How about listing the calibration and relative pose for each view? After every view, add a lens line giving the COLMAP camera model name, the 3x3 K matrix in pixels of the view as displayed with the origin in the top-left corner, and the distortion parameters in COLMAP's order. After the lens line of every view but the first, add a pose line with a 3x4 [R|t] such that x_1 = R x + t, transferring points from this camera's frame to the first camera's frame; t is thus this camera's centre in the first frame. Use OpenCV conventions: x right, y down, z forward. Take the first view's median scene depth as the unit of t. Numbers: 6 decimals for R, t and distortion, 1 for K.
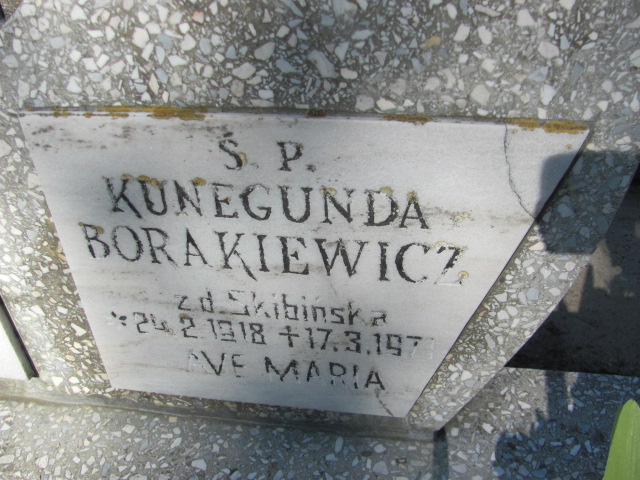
lens RADIAL K [[668.6, 0, 321.3], [0, 668.6, 240.6], [0, 0, 1]] dist [0.015681, 0.000000]
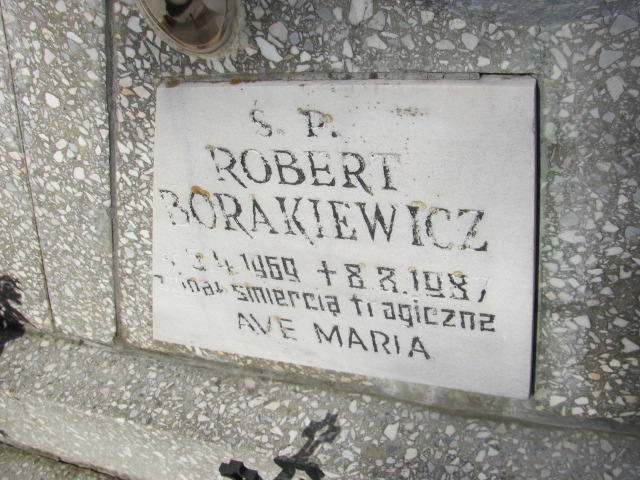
lens RADIAL K [[668.6, 0, 320.7], [0, 668.6, 240.1], [0, 0, 1]] dist [0.015681, 0.000000]
pose [[0.996057, 0.005565, -0.088545, -0.611706], [-0.001167, 0.998766, 0.049643, -0.032080], [0.088712, -0.049344, 0.994834, 0.149837]]
